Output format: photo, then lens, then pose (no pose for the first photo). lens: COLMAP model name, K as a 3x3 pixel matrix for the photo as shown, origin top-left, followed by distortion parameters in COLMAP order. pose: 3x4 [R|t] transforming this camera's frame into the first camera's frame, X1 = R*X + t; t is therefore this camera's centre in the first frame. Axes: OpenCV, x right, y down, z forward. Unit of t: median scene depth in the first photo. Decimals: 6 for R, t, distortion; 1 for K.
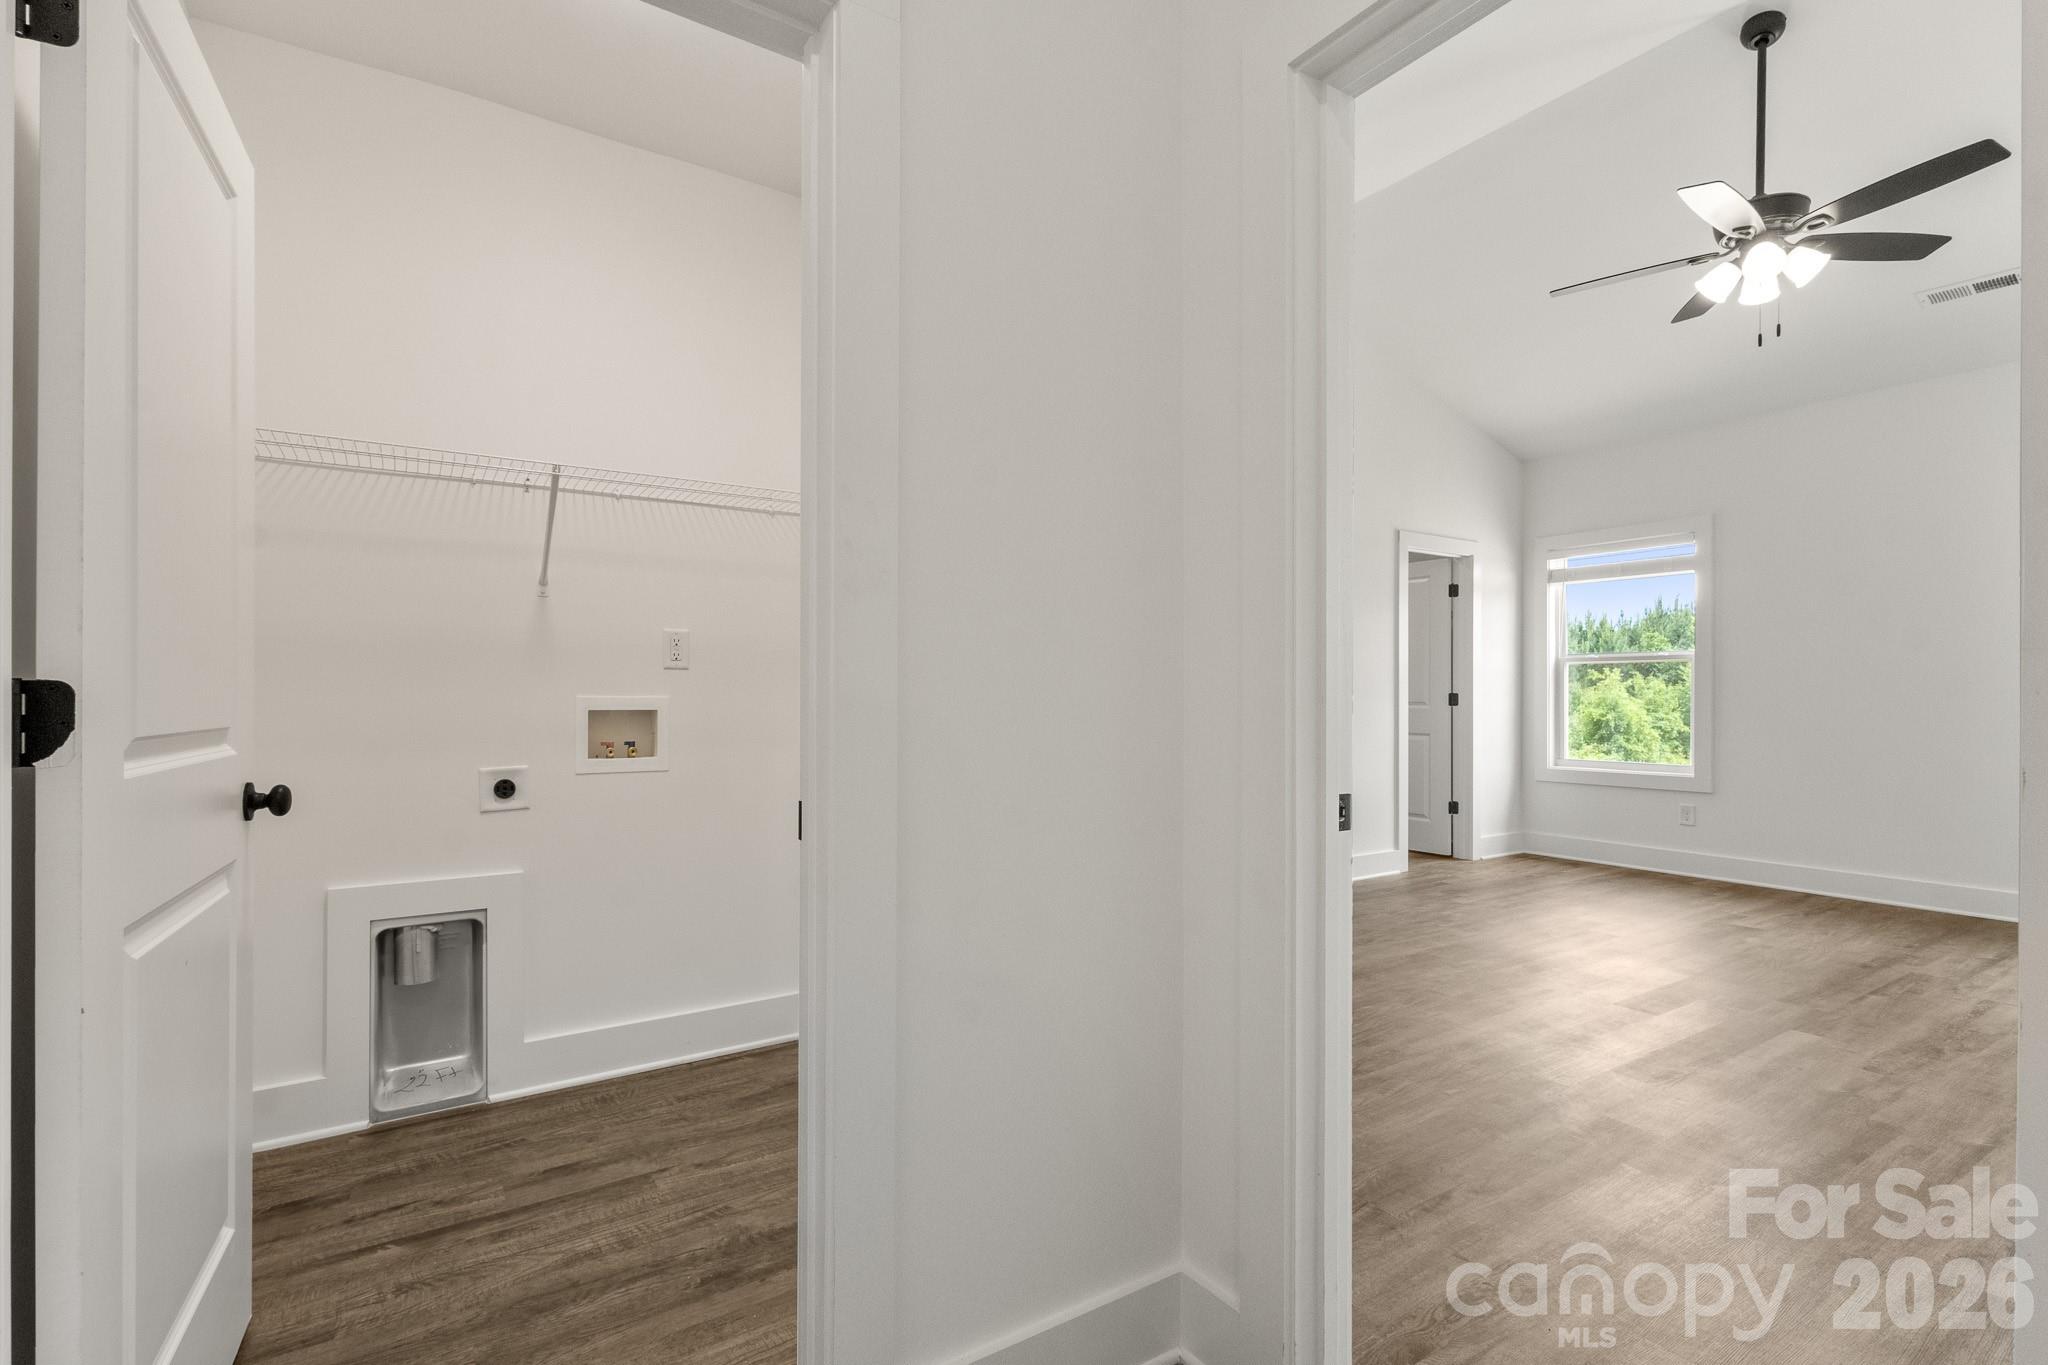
lens RADIAL K [[963.9, 0, 1007.8], [0, 963.9, 695.6], [0, 0, 1]] dist [0.000750, 0.003159]
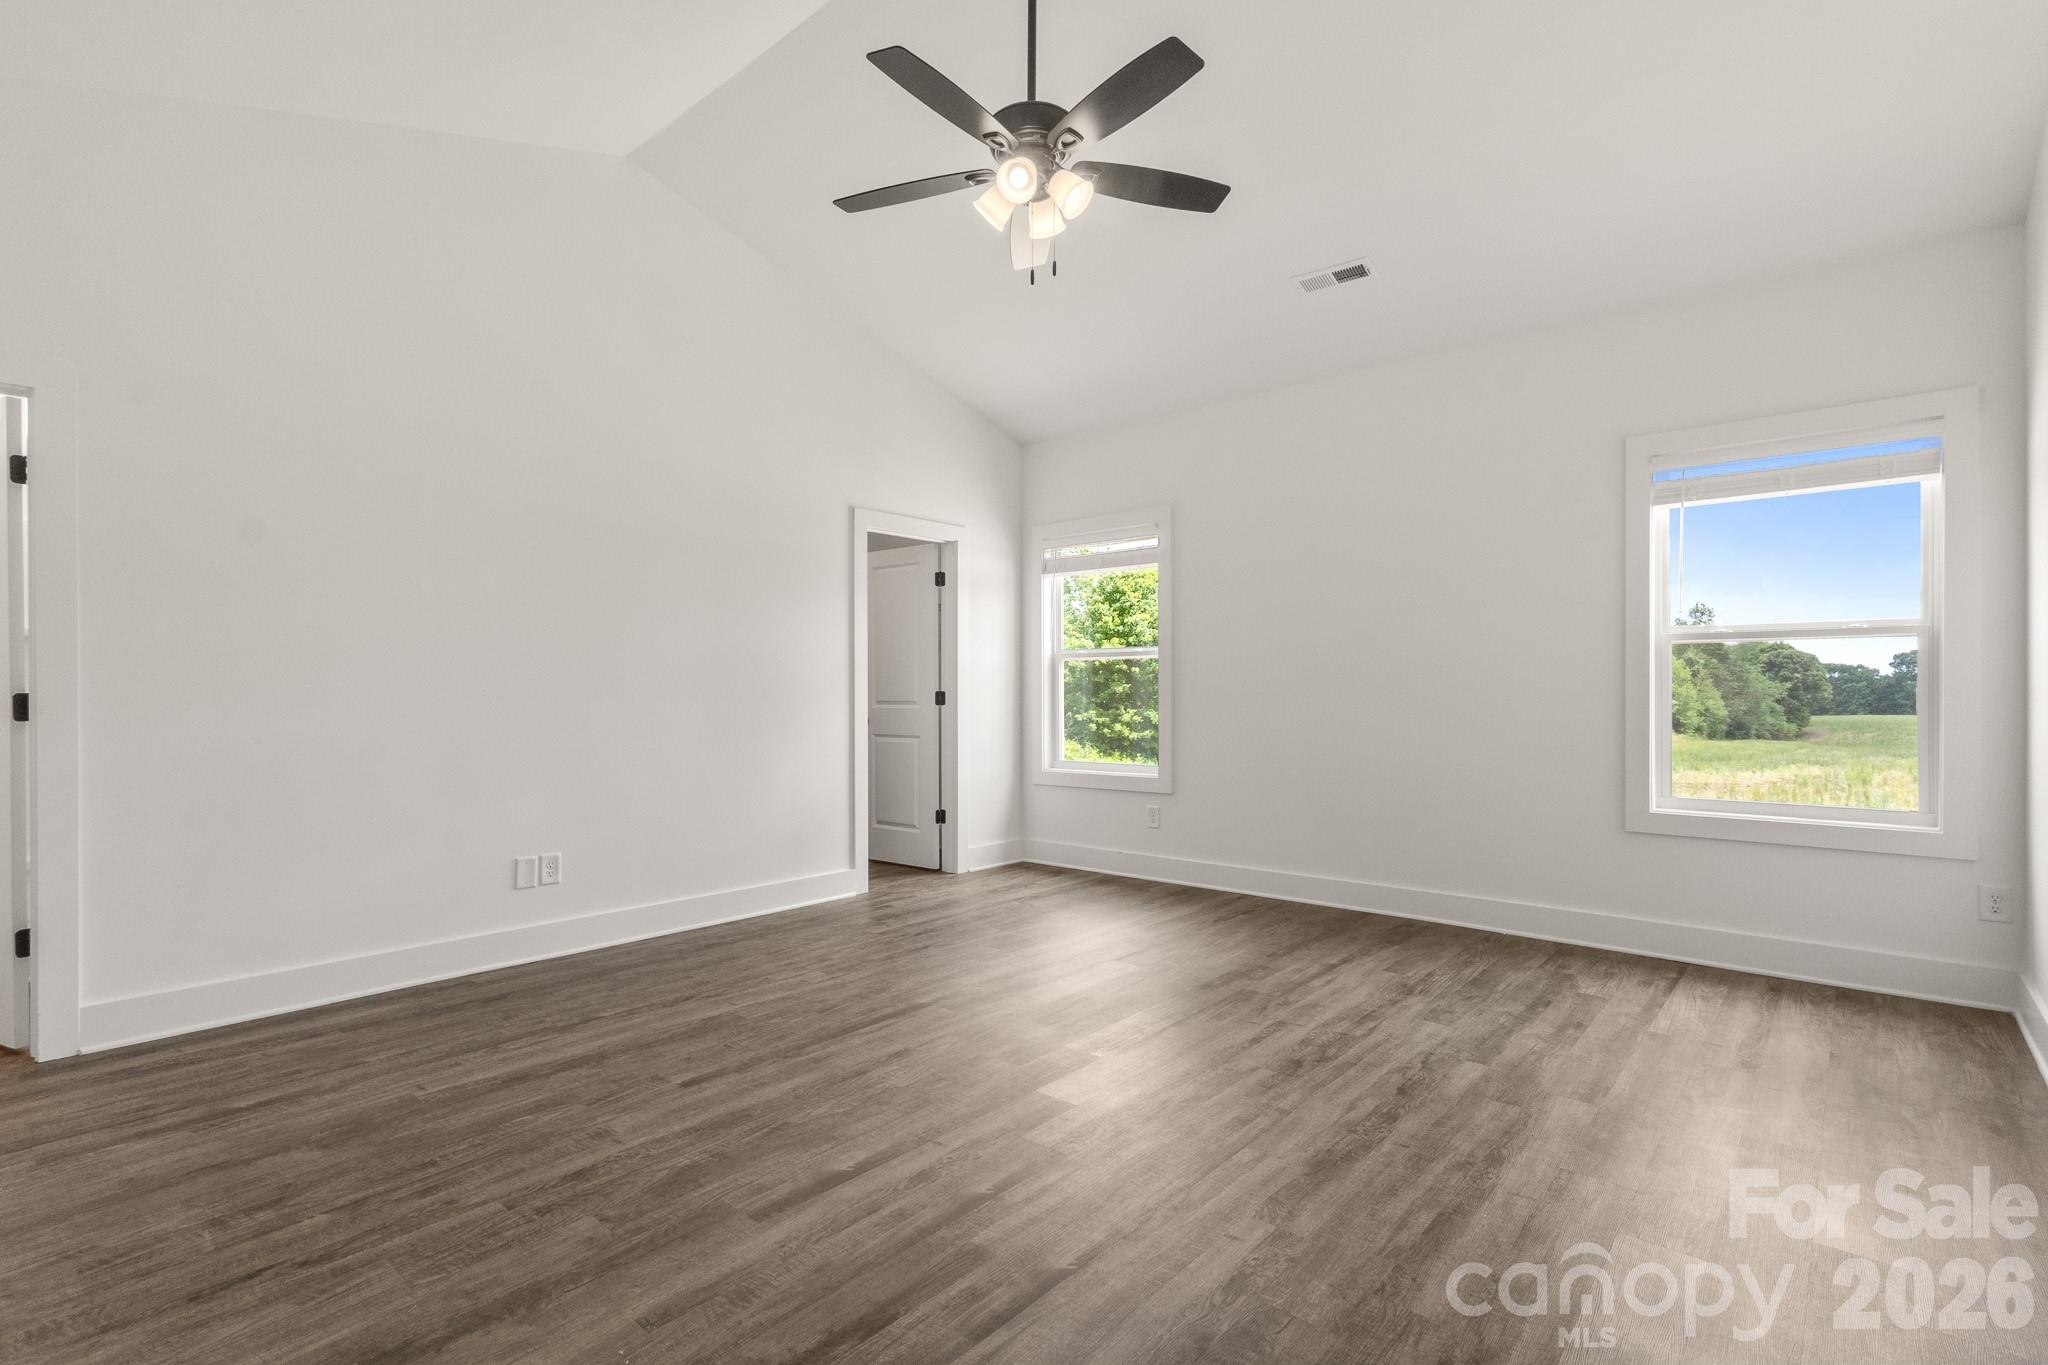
lens RADIAL K [[963.9, 0, 1029.7], [0, 963.9, 676.2], [0, 0, 1]] dist [0.000750, 0.003159]
pose [[0.959894, 0.002168, 0.280356, 2.707864], [0.003587, 0.999793, -0.020011, 0.019979], [-0.280341, 0.020214, 0.959688, 0.929510]]
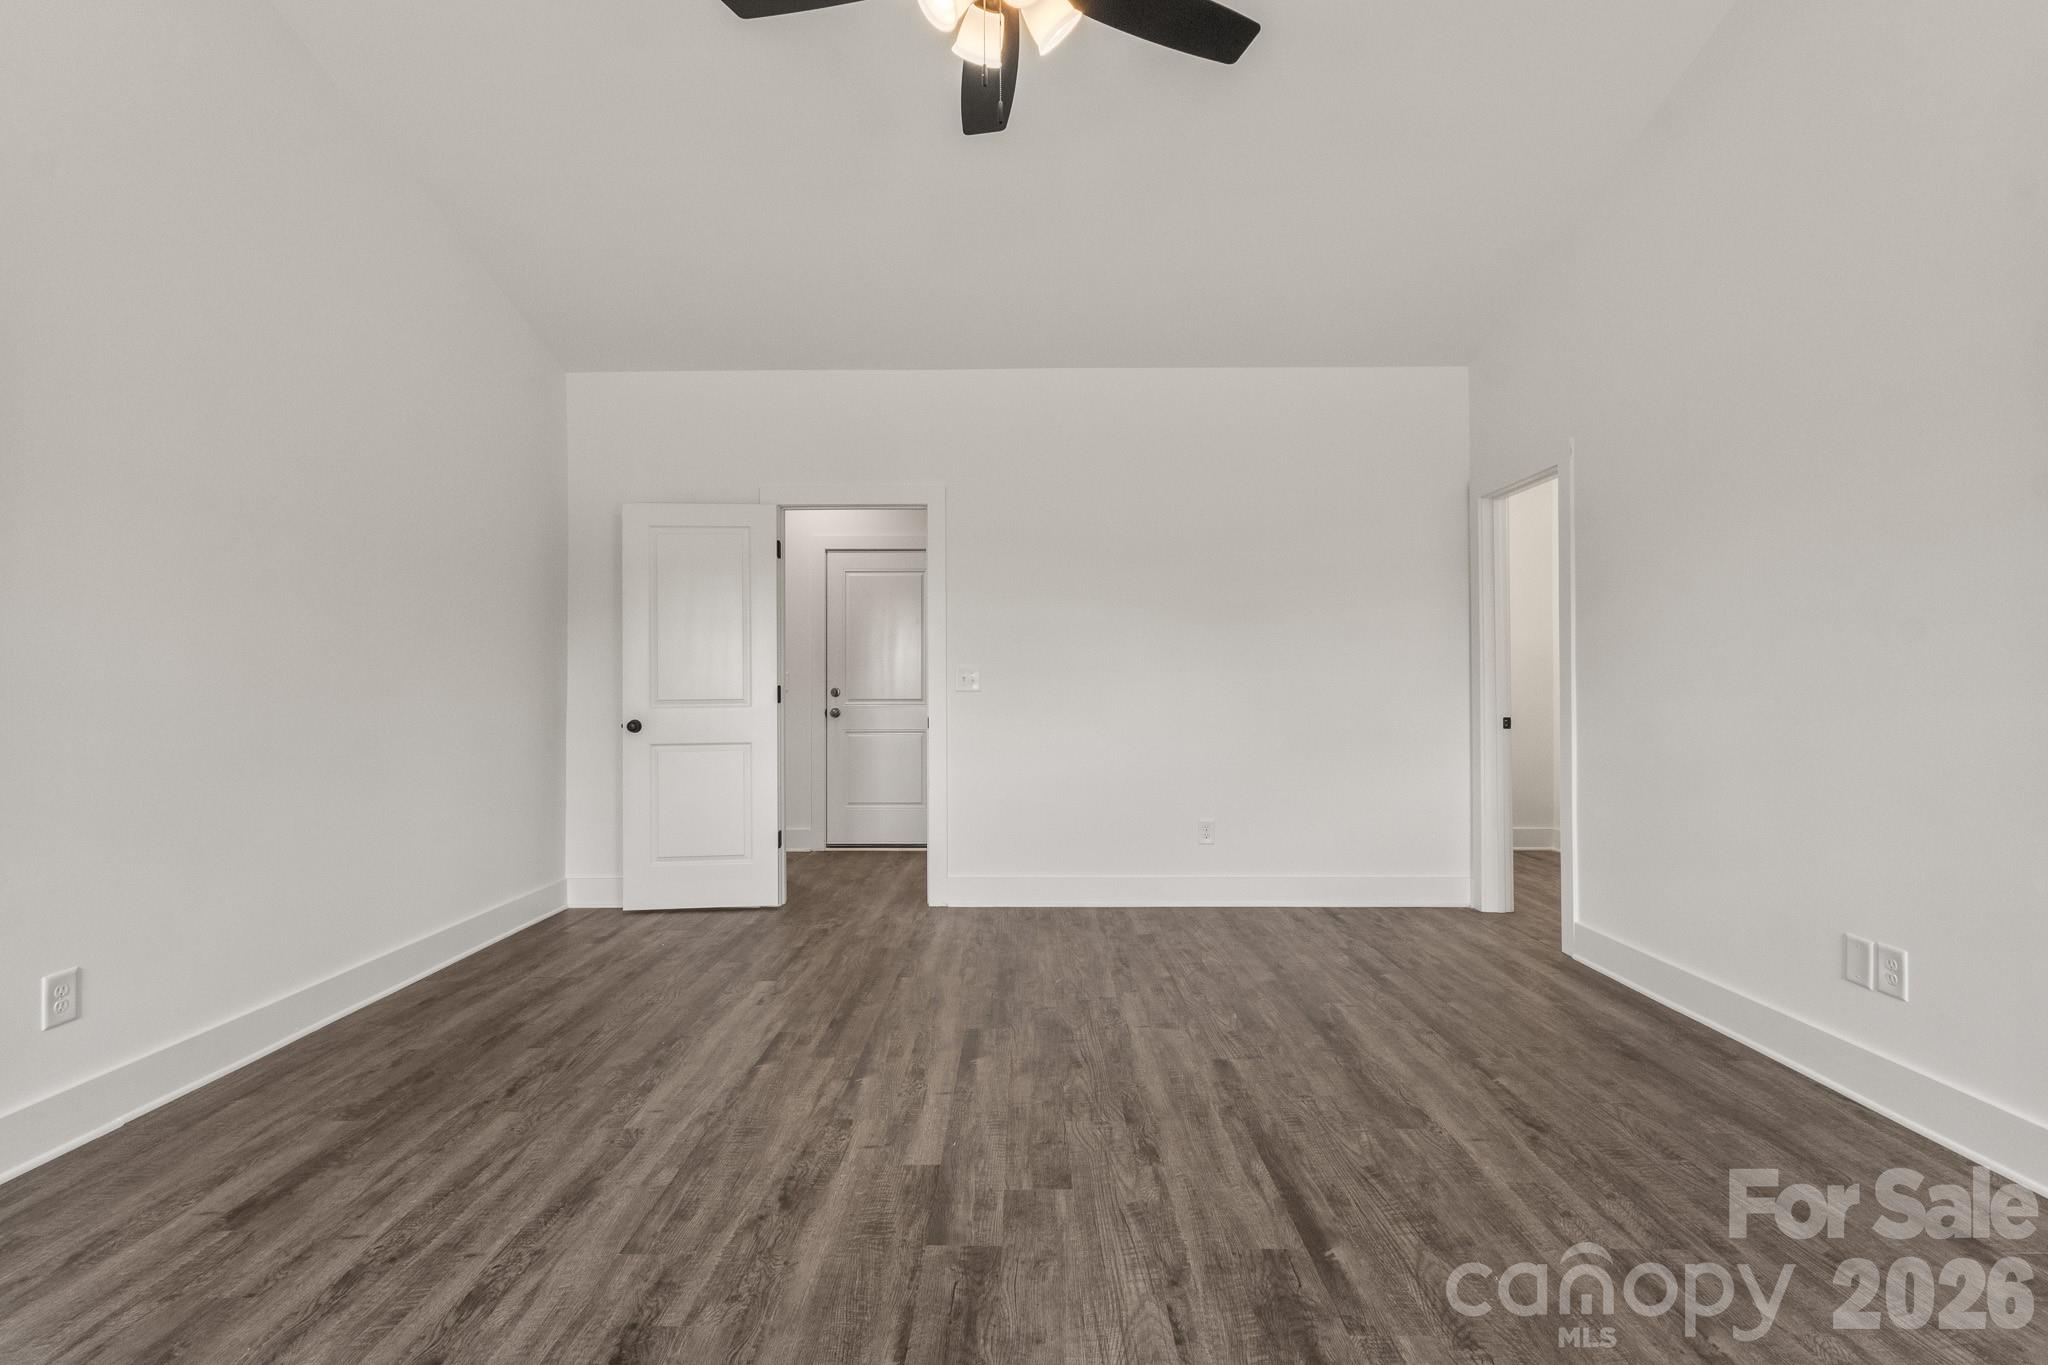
lens RADIAL K [[963.9, 0, 1008.3], [0, 963.9, 678.2], [0, 0, 1]] dist [0.000750, 0.003159]
pose [[-0.559191, -0.003417, -0.829032, 6.413948], [-0.000845, 0.999993, -0.003552, -0.010659], [0.829039, -0.001286, -0.559190, 6.738294]]
